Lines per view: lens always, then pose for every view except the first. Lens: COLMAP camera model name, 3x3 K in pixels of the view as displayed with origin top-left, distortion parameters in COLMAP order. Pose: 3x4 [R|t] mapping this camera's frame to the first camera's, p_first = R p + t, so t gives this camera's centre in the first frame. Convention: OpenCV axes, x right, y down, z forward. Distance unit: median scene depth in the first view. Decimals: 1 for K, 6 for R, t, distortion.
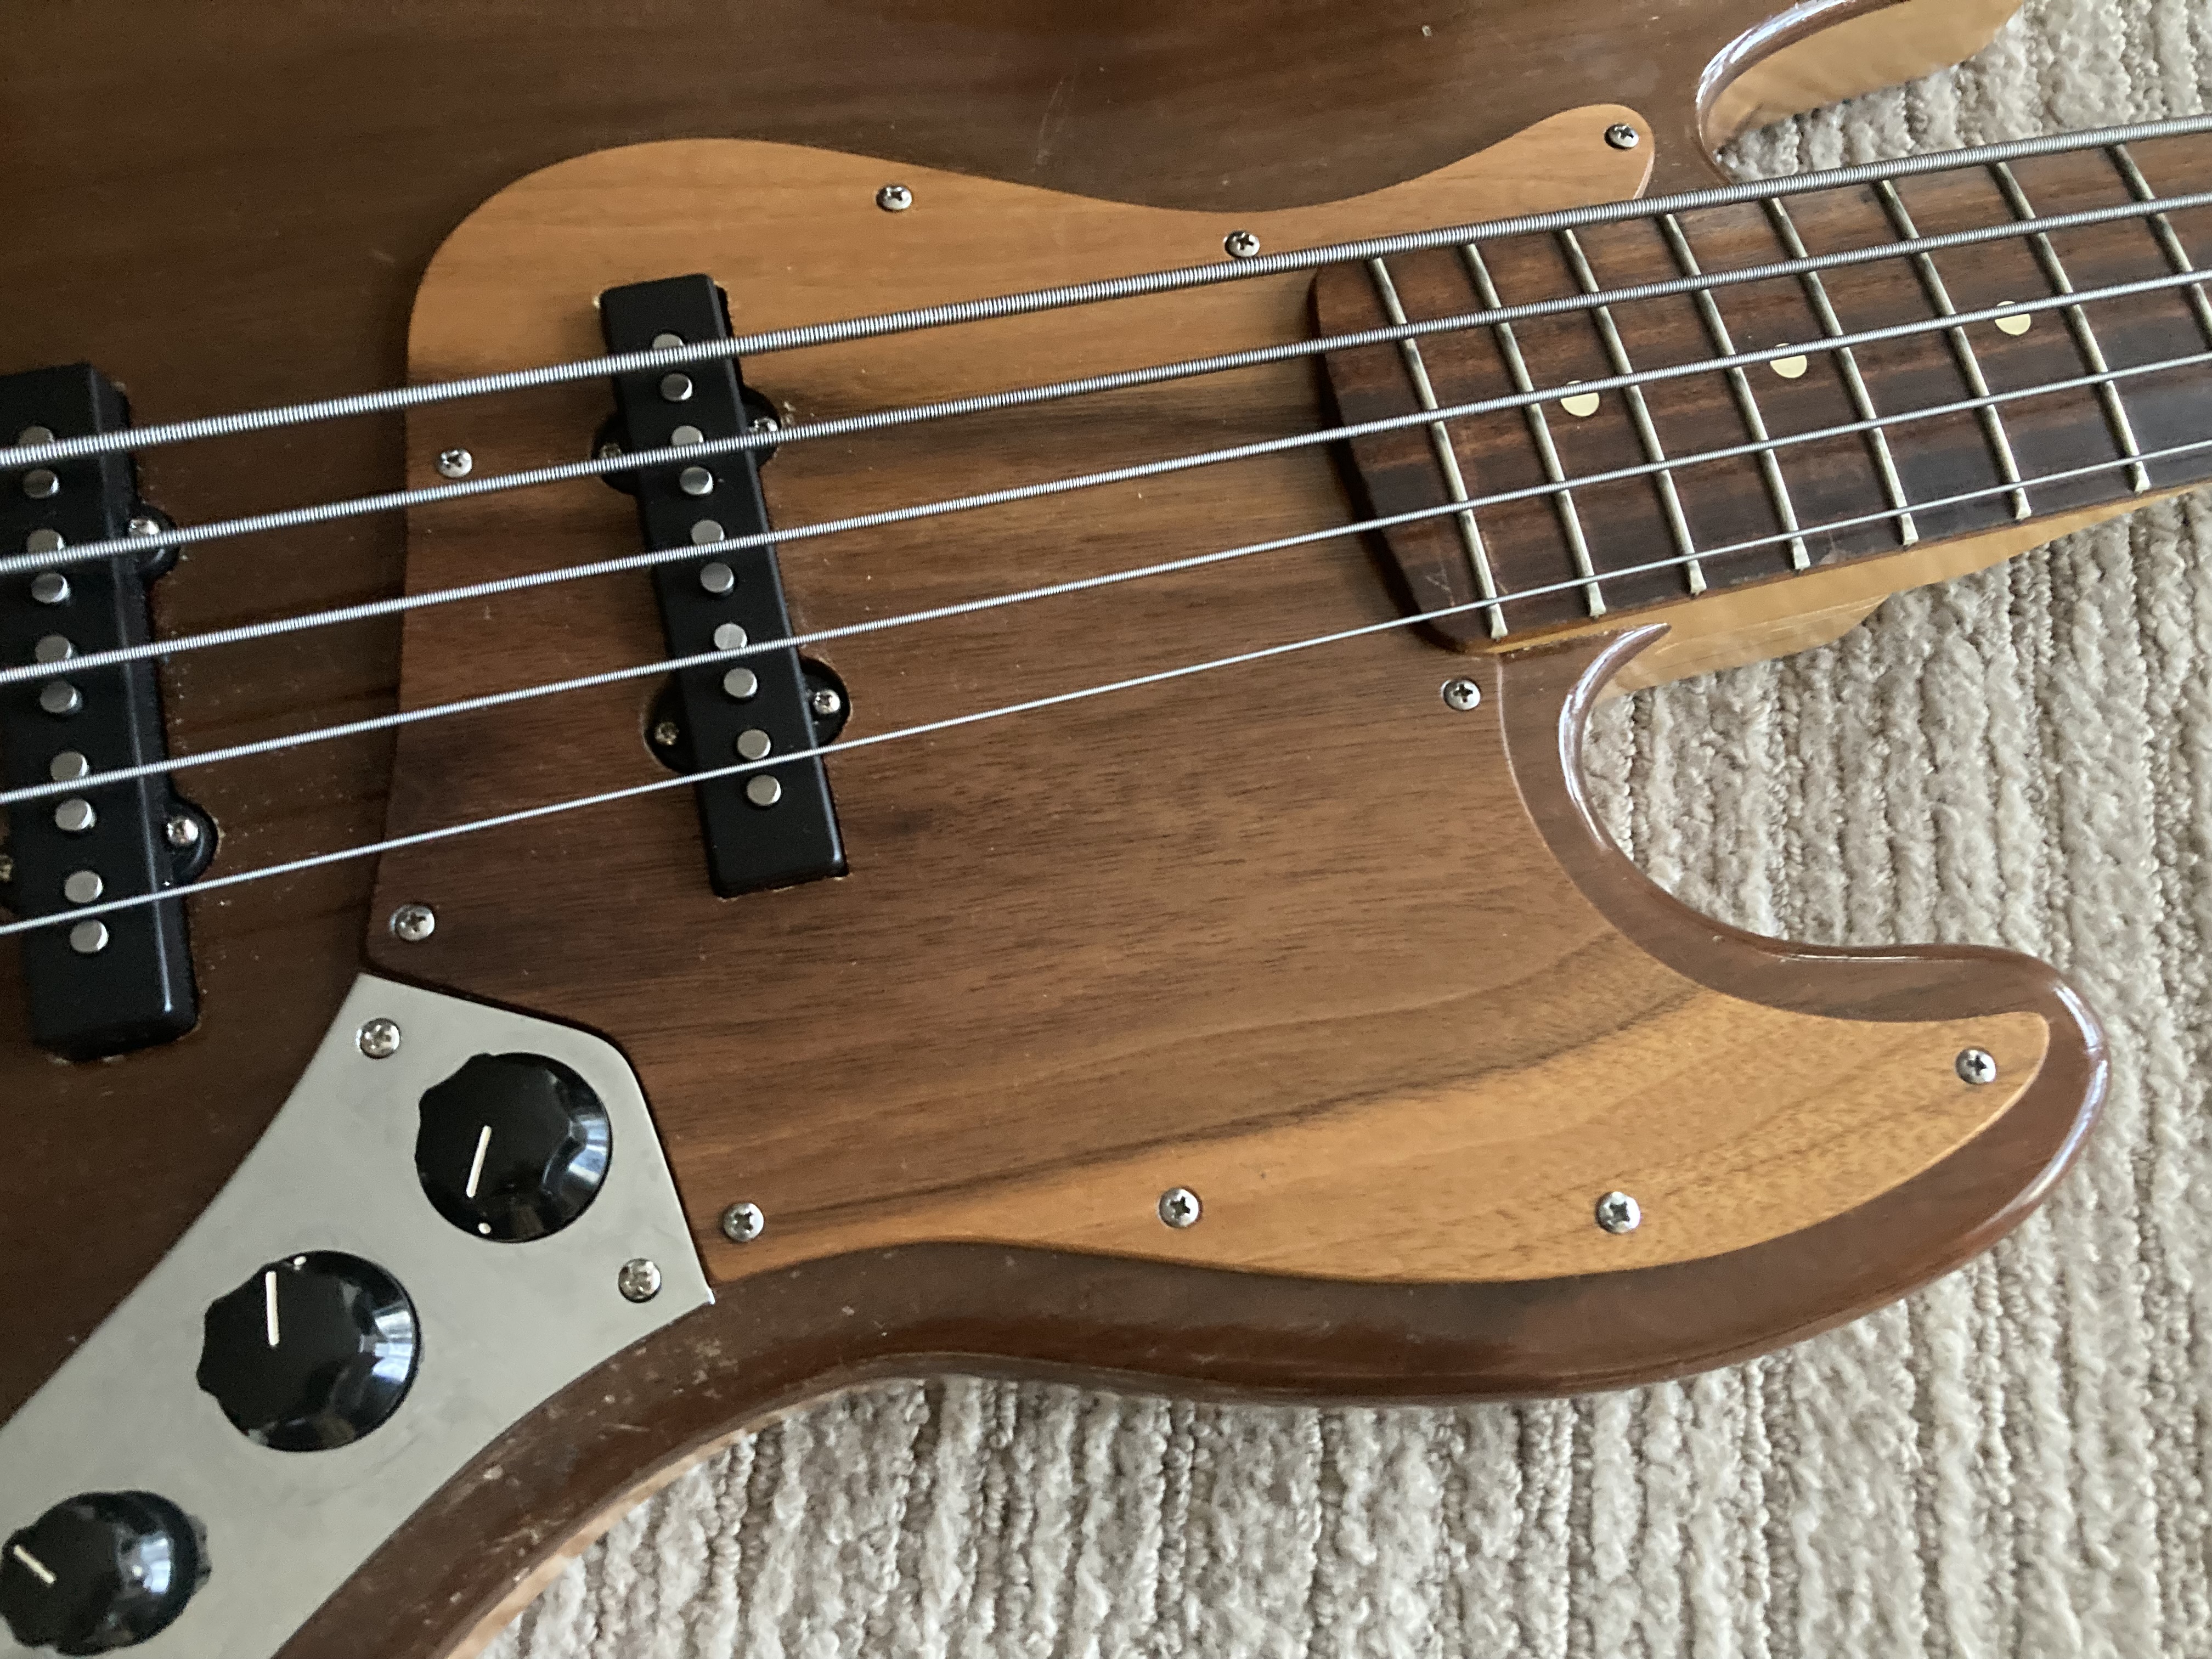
lens RADIAL K [[1950.3, 0, 1104.3], [0, 1950.3, 826.9], [0, 0, 1]] dist [0.016363, -0.048292]
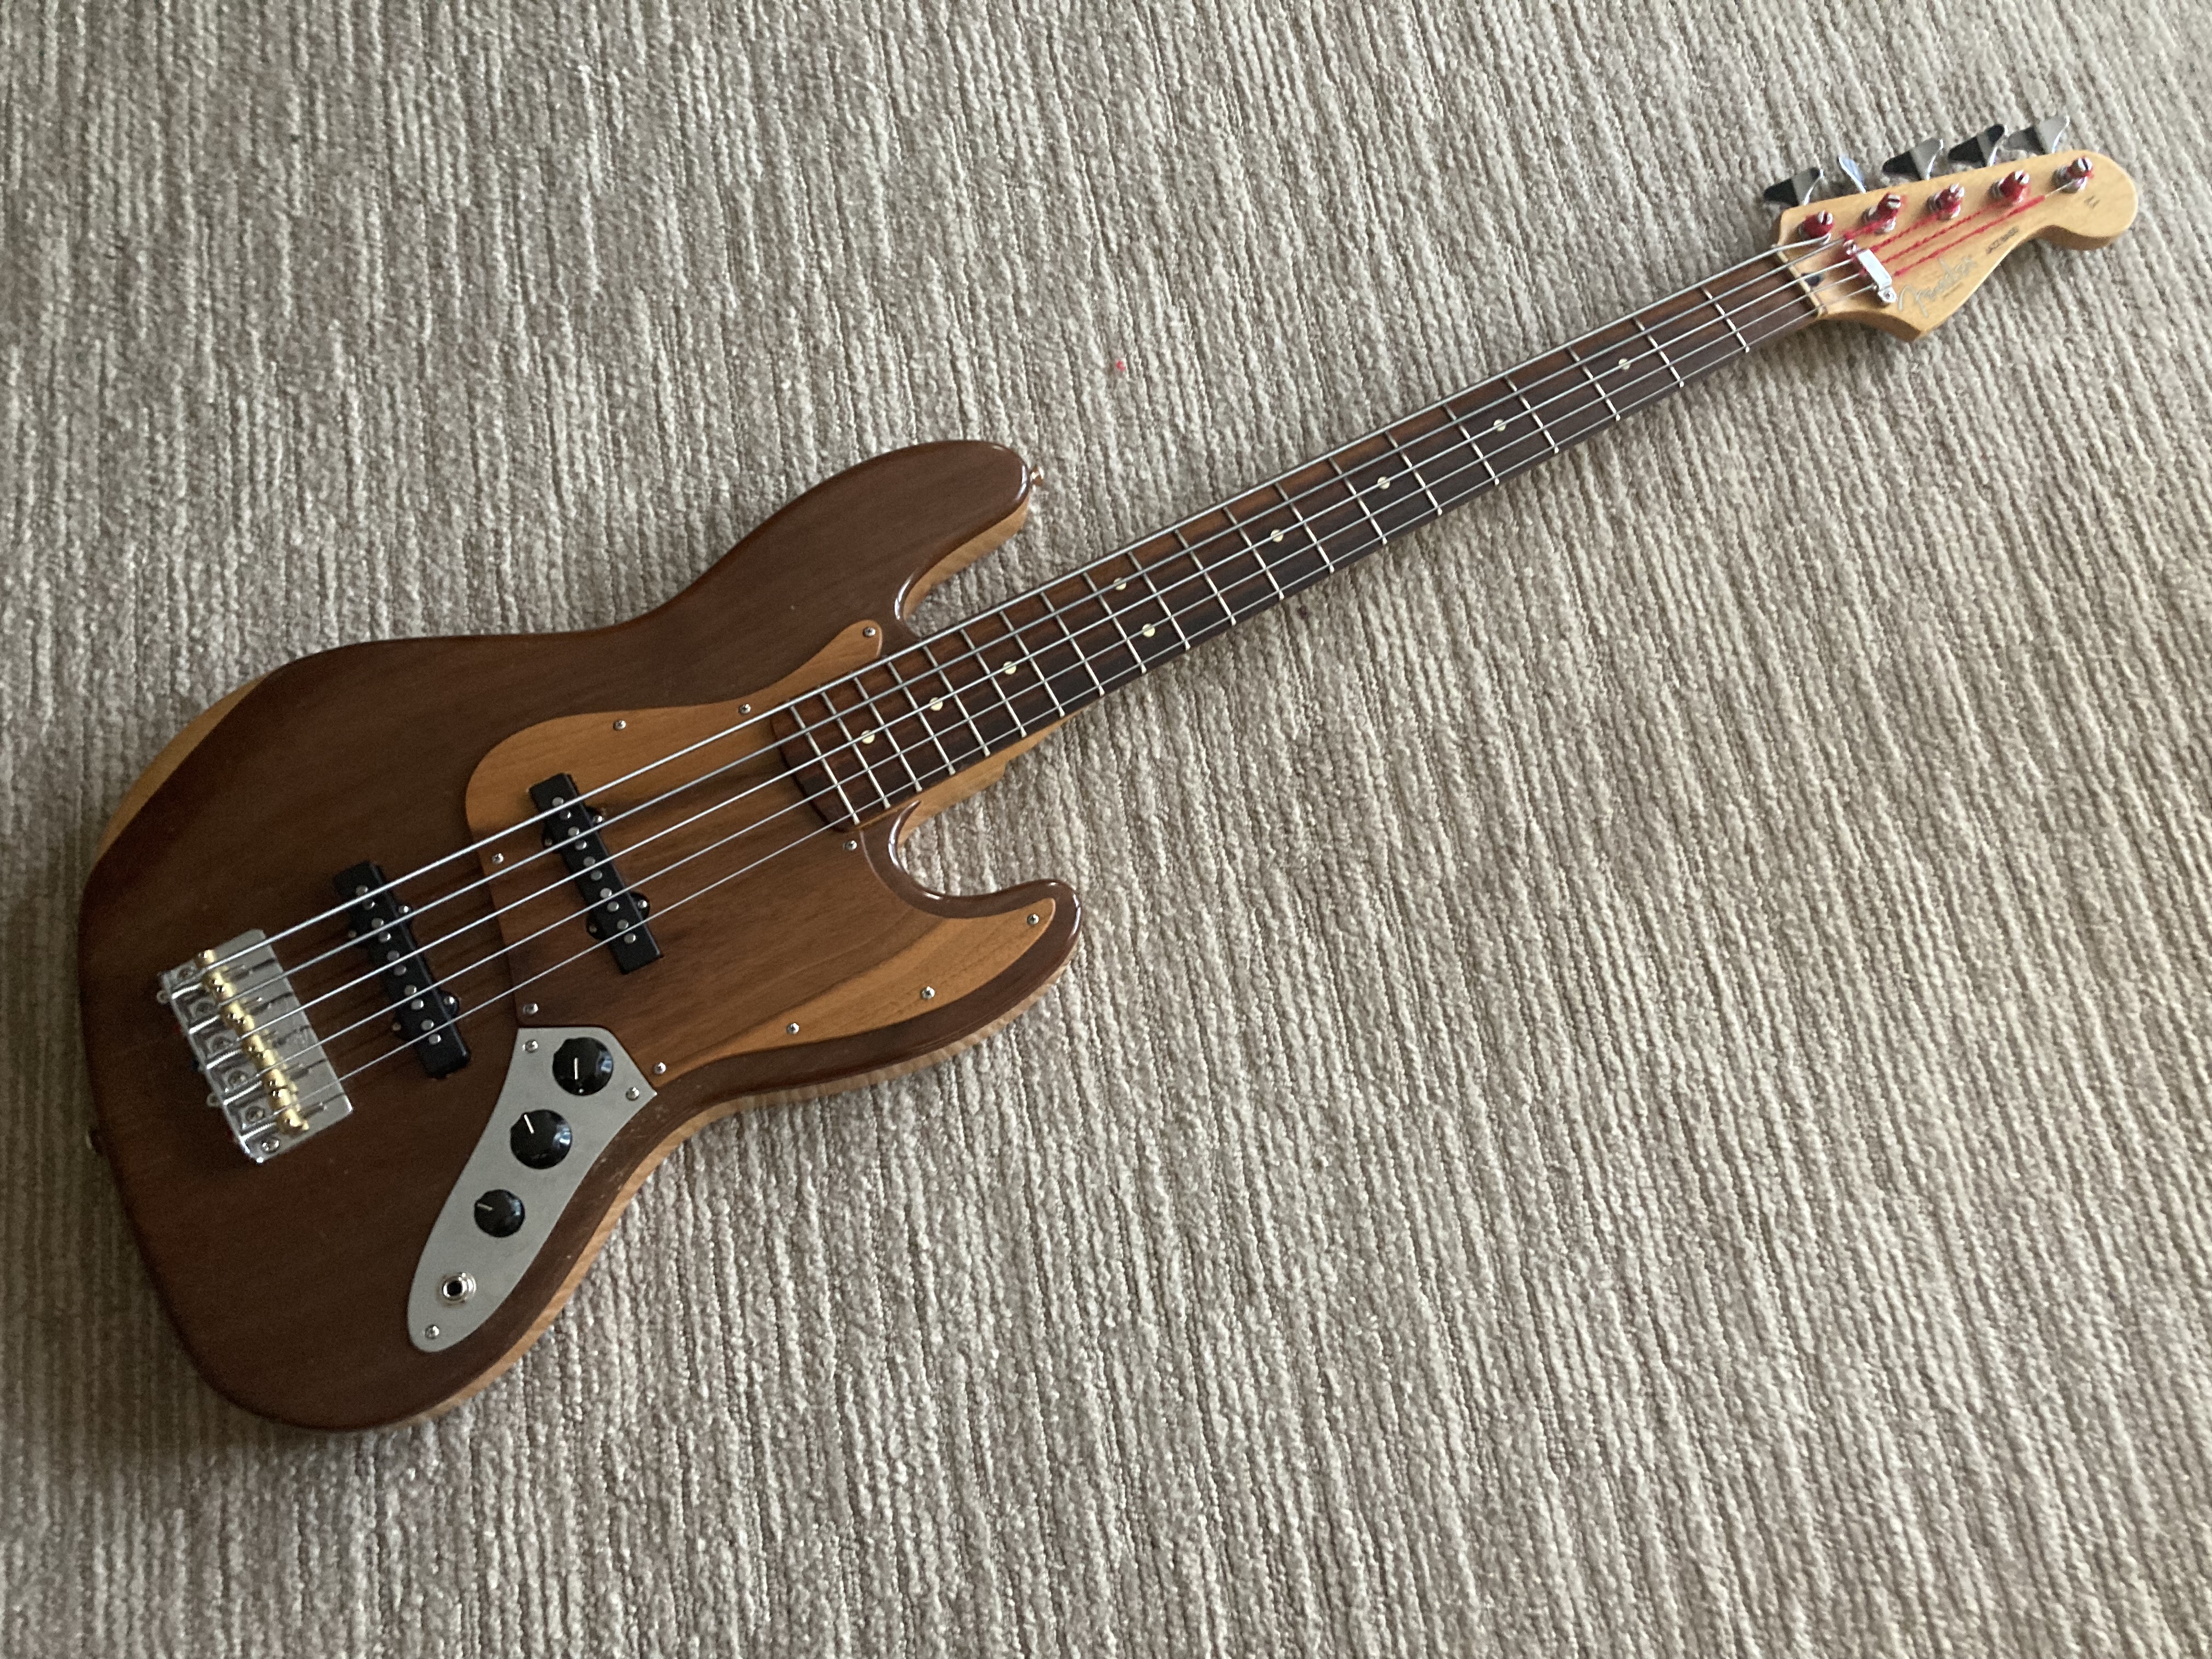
lens RADIAL K [[2041.4, 0, 1216.8], [0, 2041.4, 783.6], [0, 0, 1]] dist [0.008302, -0.040620]
pose [[0.958544, -0.256298, 0.124515, 0.356525], [0.256224, 0.966470, 0.016882, -0.068019], [-0.124667, 0.015721, 0.992074, -2.204447]]
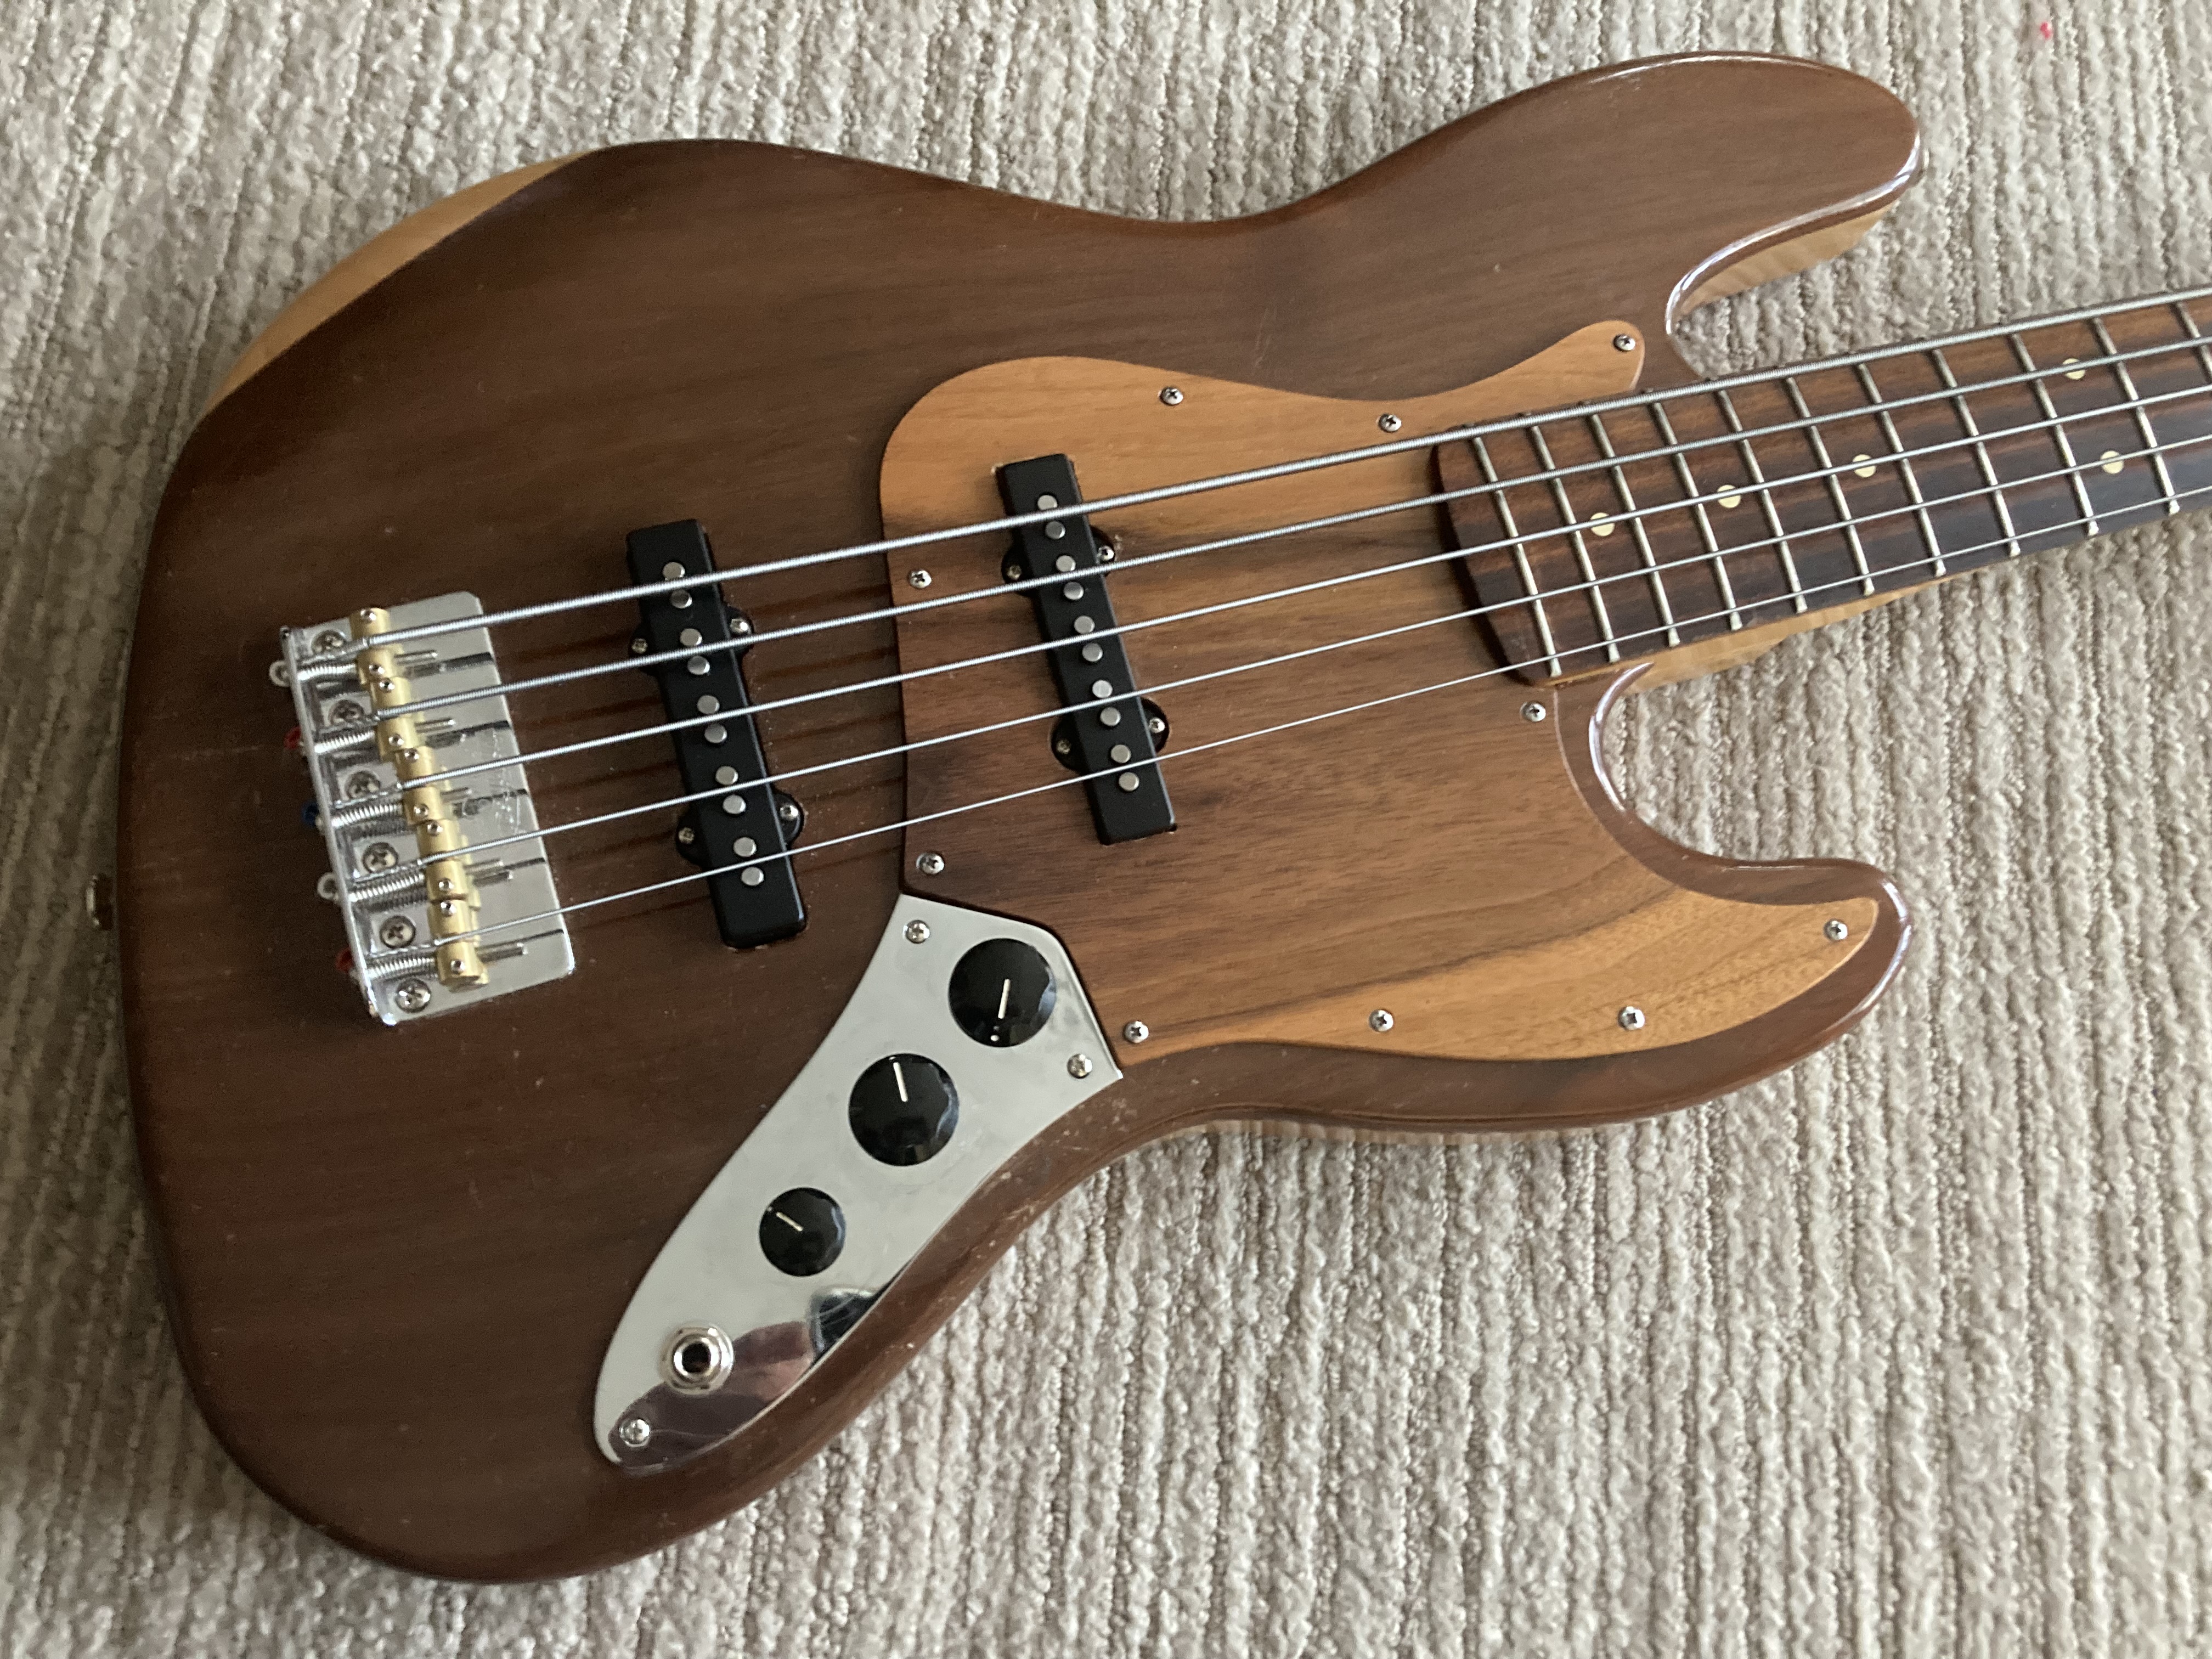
lens RADIAL K [[1950.3, 0, 1109.2], [0, 1950.3, 853.9], [0, 0, 1]] dist [0.016363, -0.048292]
pose [[0.998373, -0.017564, 0.054248, -0.262904], [0.013572, 0.997232, 0.073100, -0.073214], [-0.055382, -0.072245, 0.995848, -0.623582]]
